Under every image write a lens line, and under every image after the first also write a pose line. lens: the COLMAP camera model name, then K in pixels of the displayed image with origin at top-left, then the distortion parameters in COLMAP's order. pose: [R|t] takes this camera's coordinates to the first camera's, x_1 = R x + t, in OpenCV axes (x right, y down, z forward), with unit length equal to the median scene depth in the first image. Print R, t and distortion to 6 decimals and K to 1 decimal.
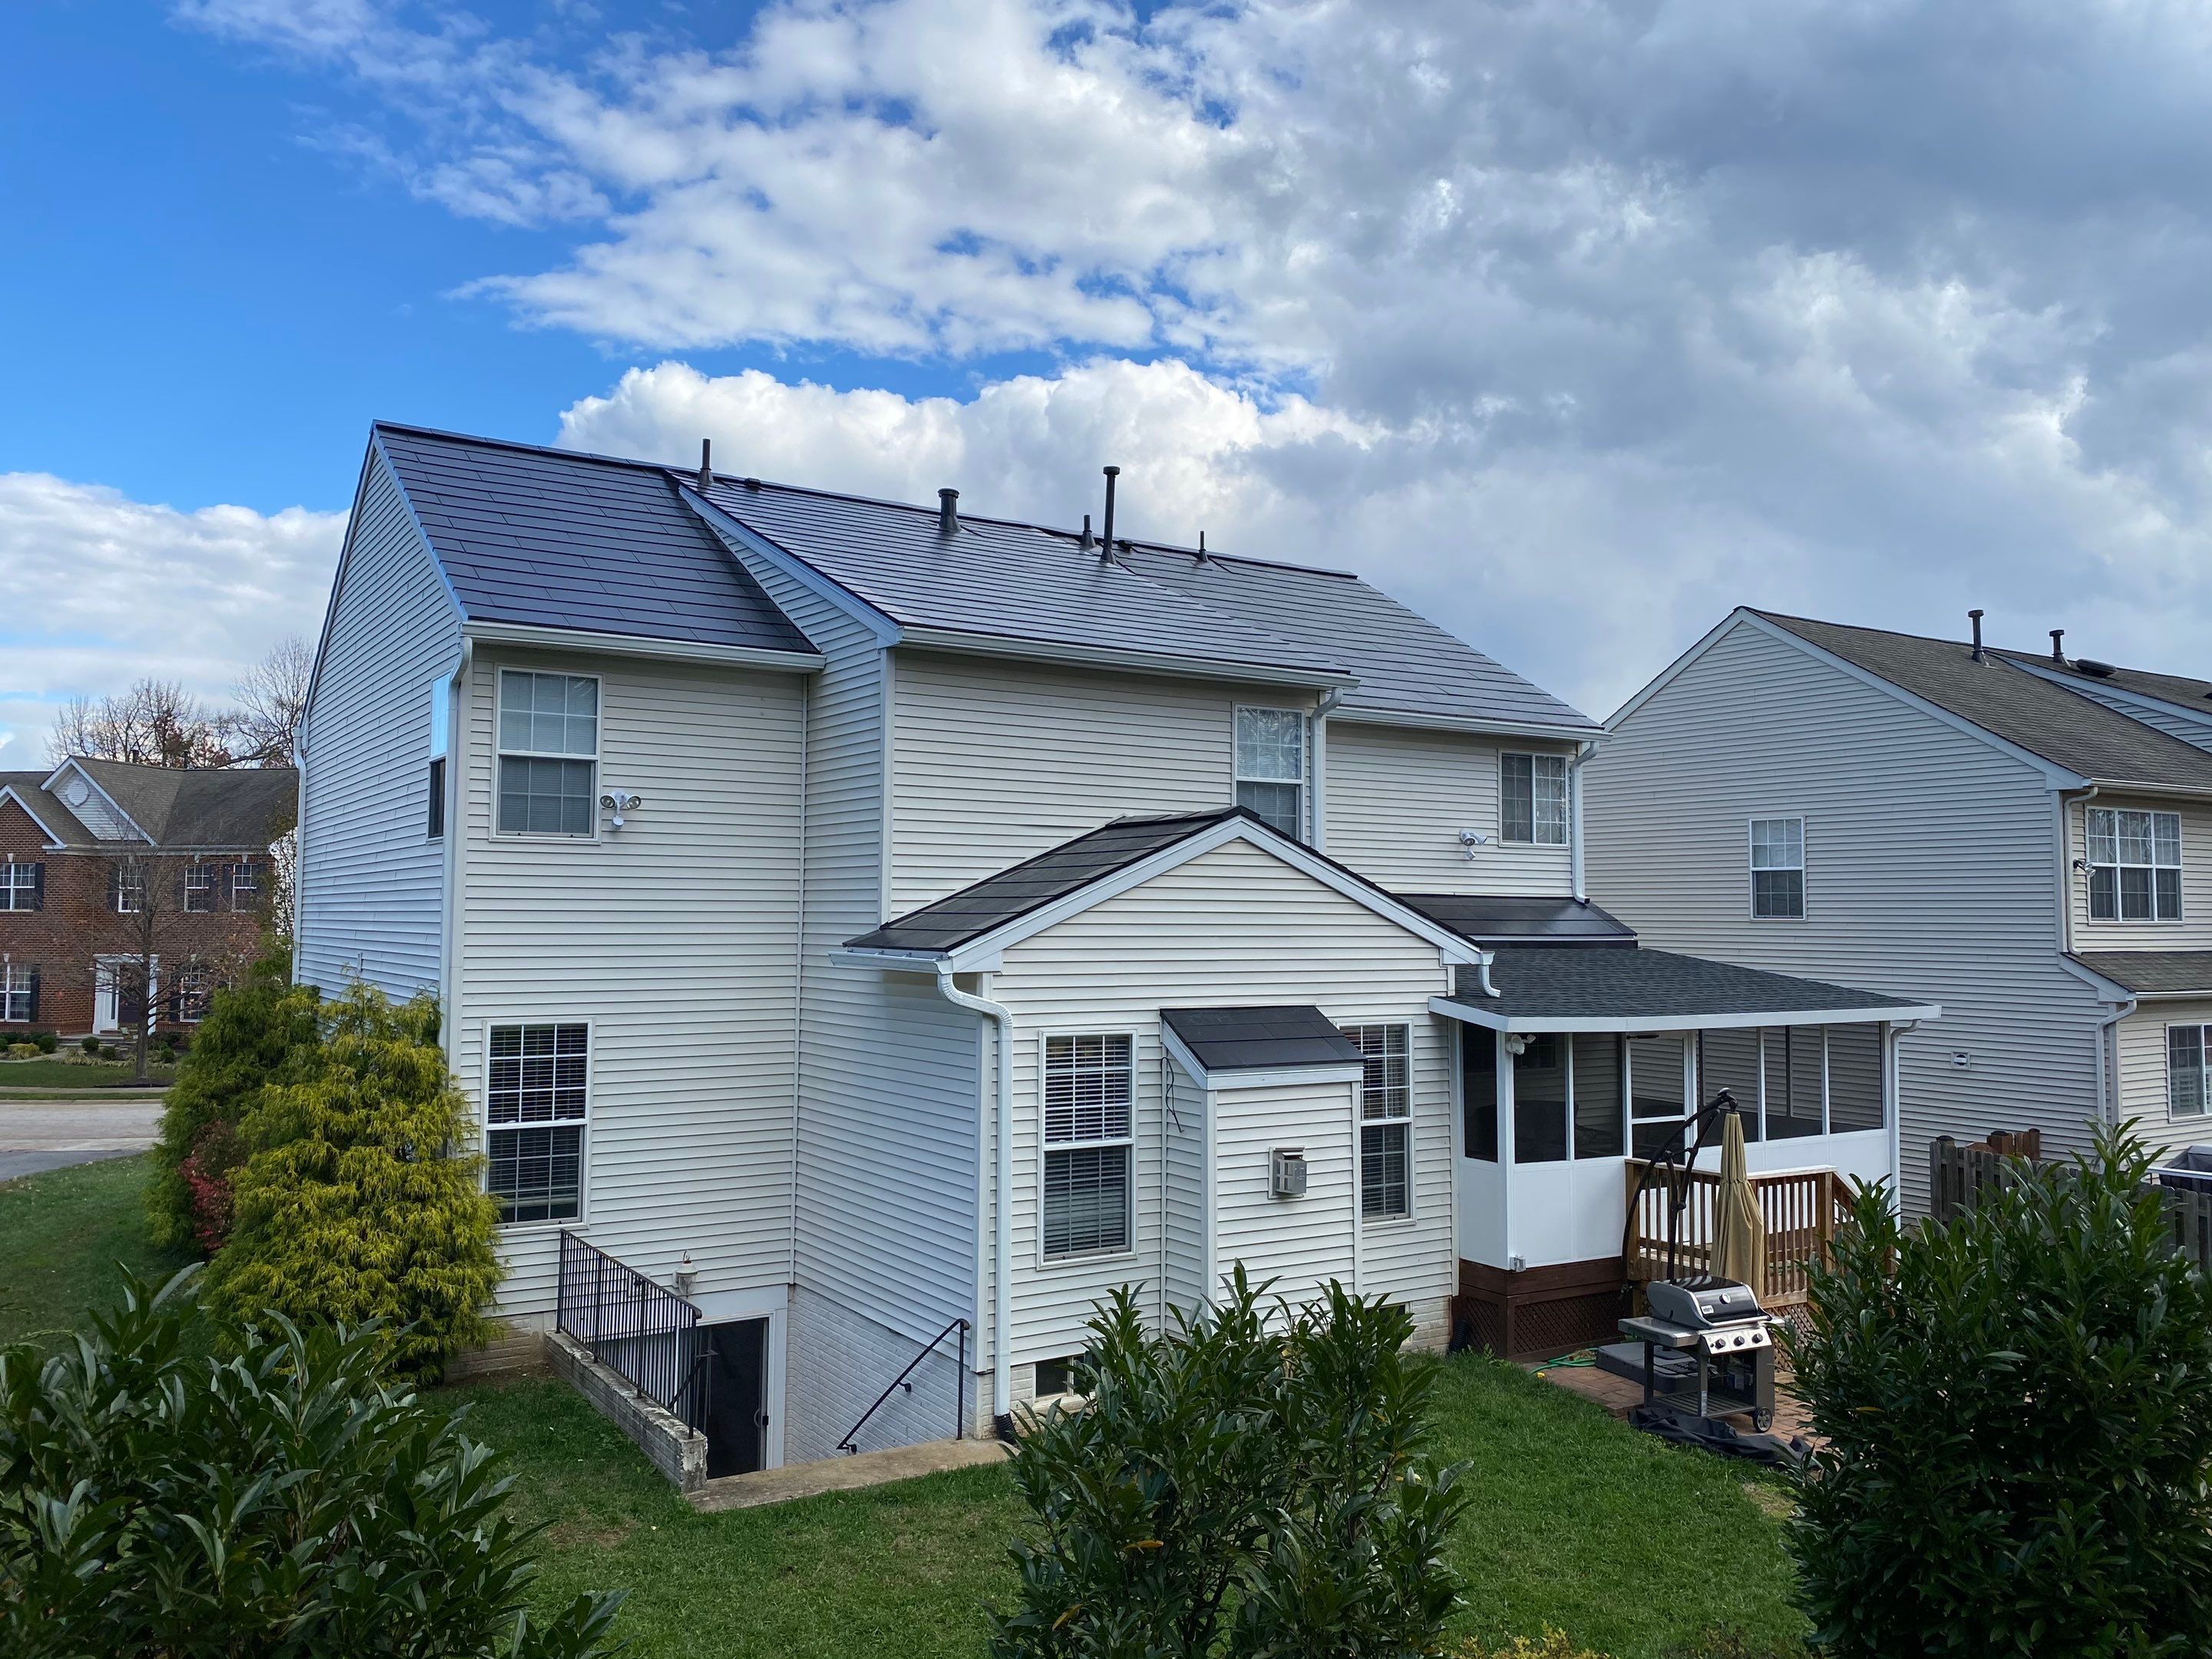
lens RADIAL K [[1732.2, 0, 1106.0], [0, 1732.2, 829.5], [0, 0, 1]] dist [0.158845, -0.206035]
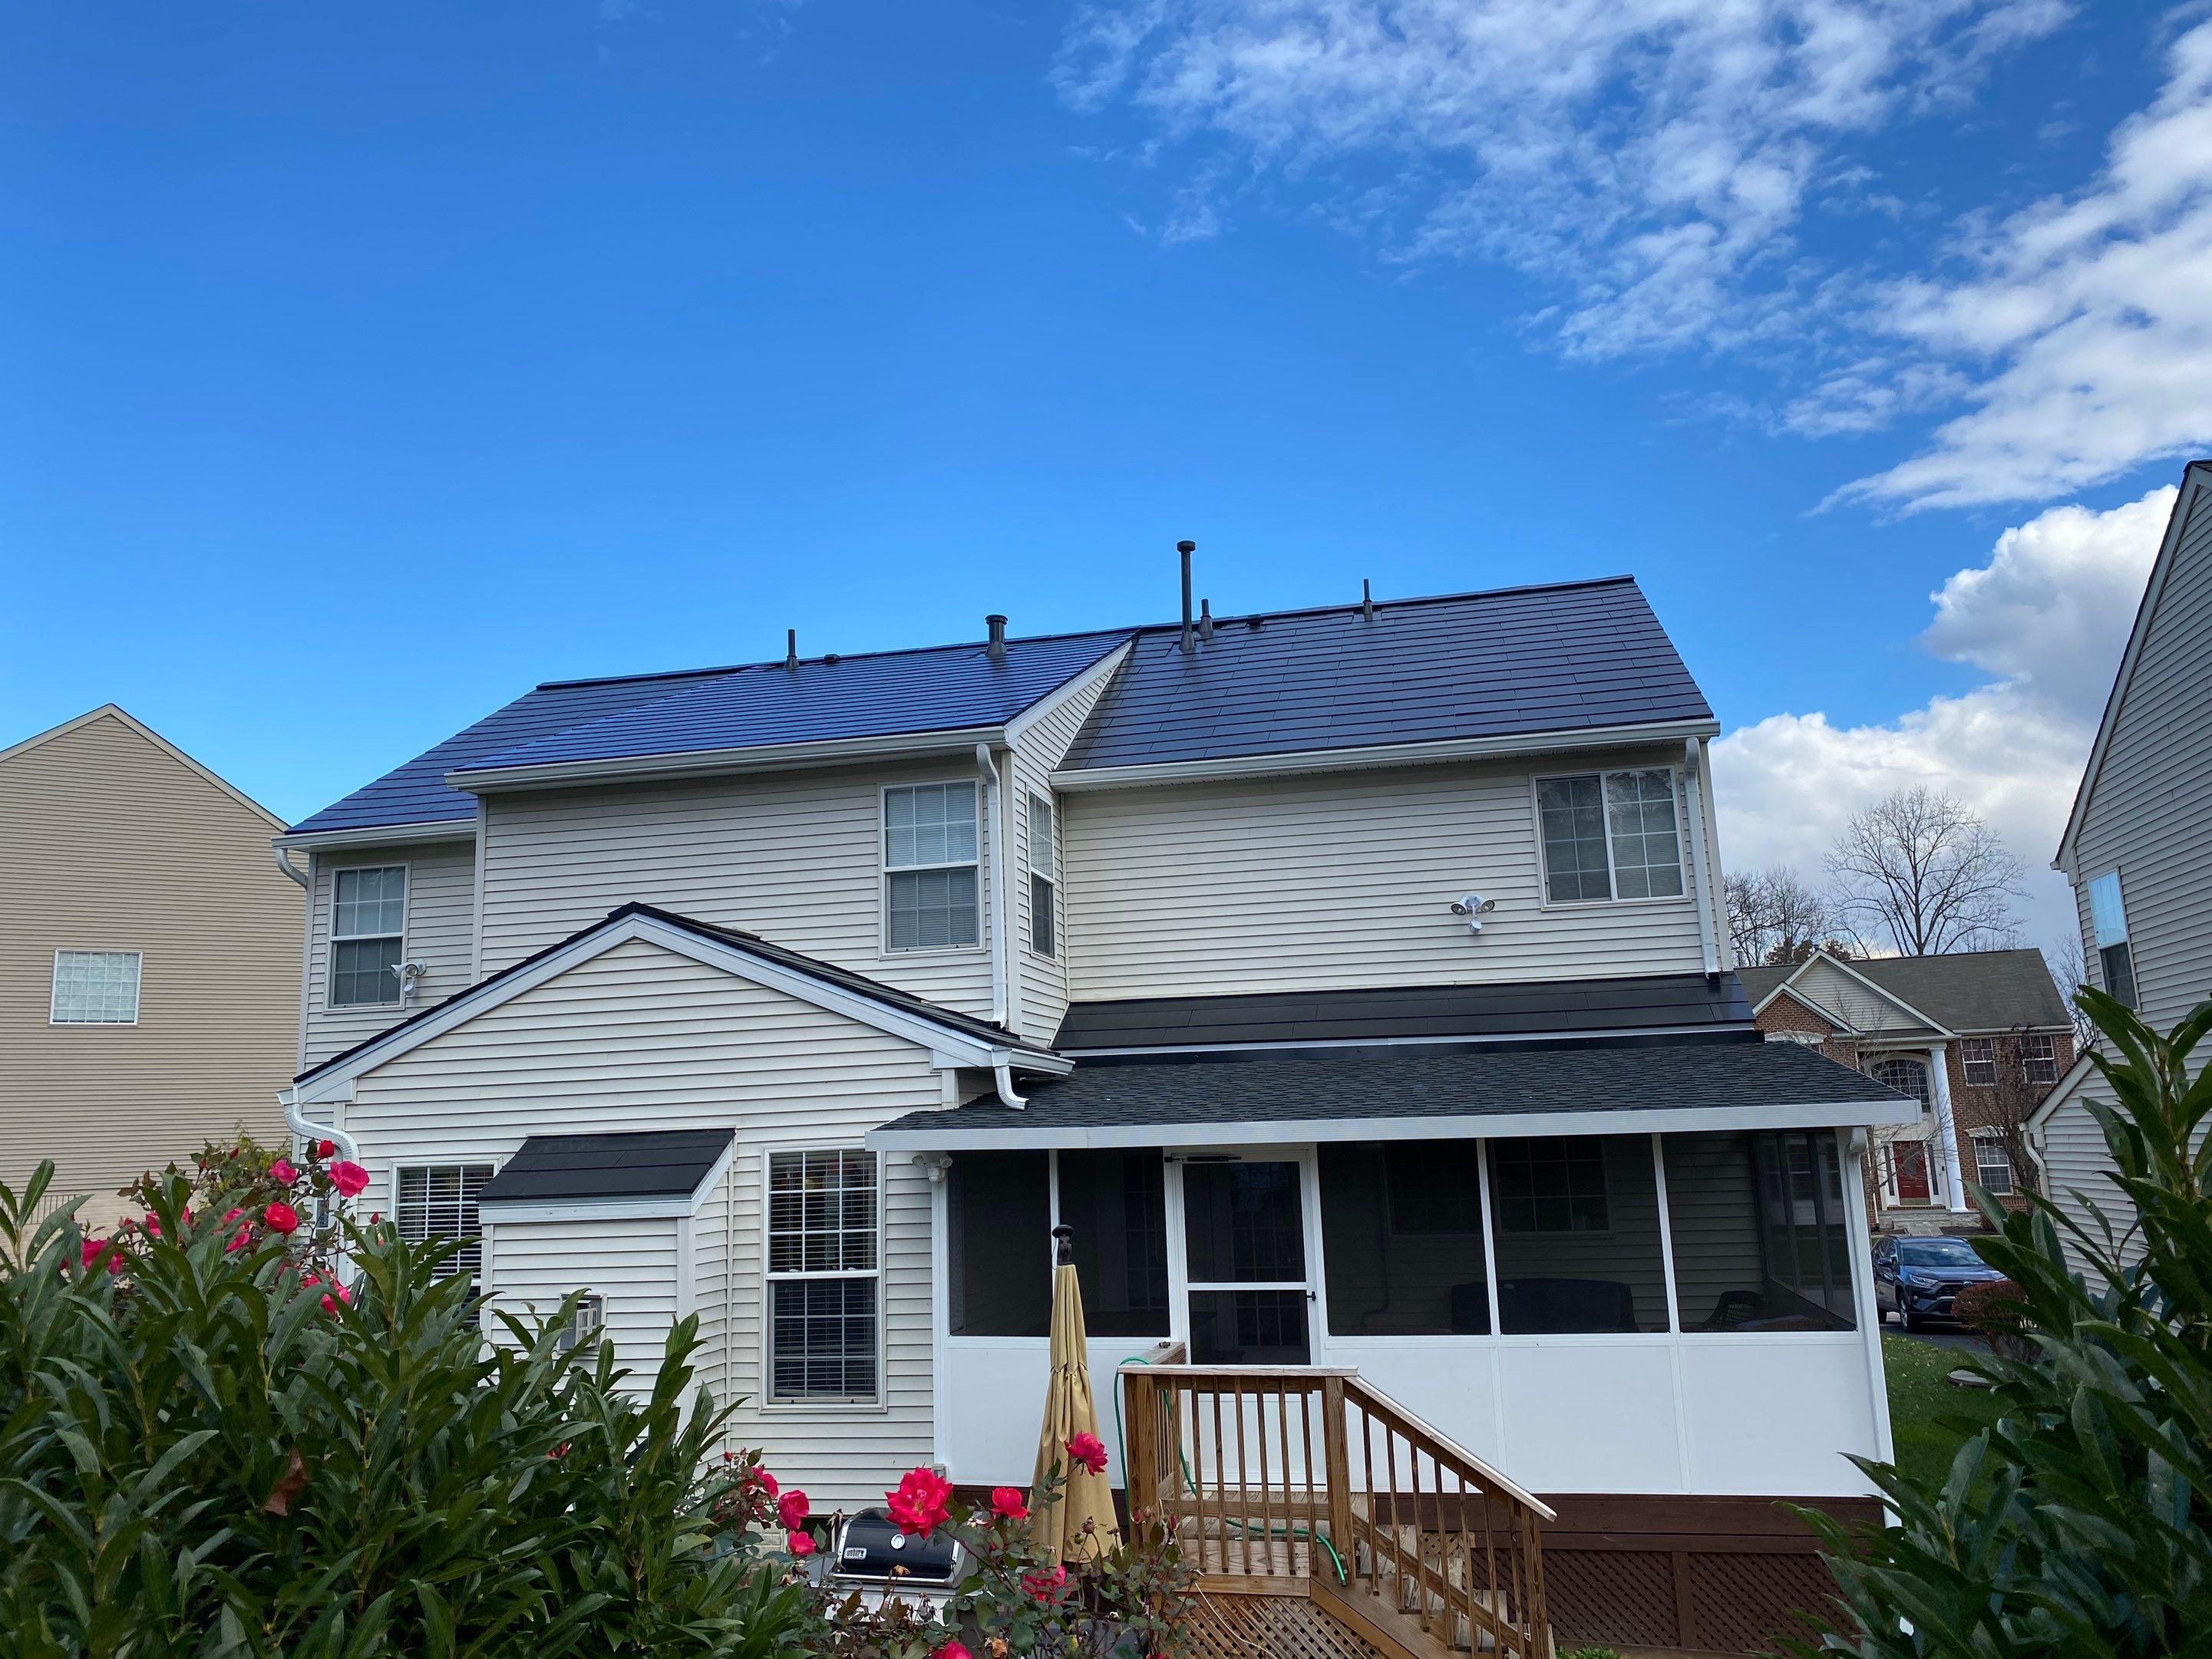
lens RADIAL K [[1705.4, 0, 1090.3], [0, 1705.4, 841.8], [0, 0, 1]] dist [-0.011473, 0.029603]
pose [[0.699889, -0.156377, -0.696923, 0.786696], [0.077336, 0.986594, -0.143709, 0.091262], [0.710053, 0.046683, 0.702599, 0.515370]]
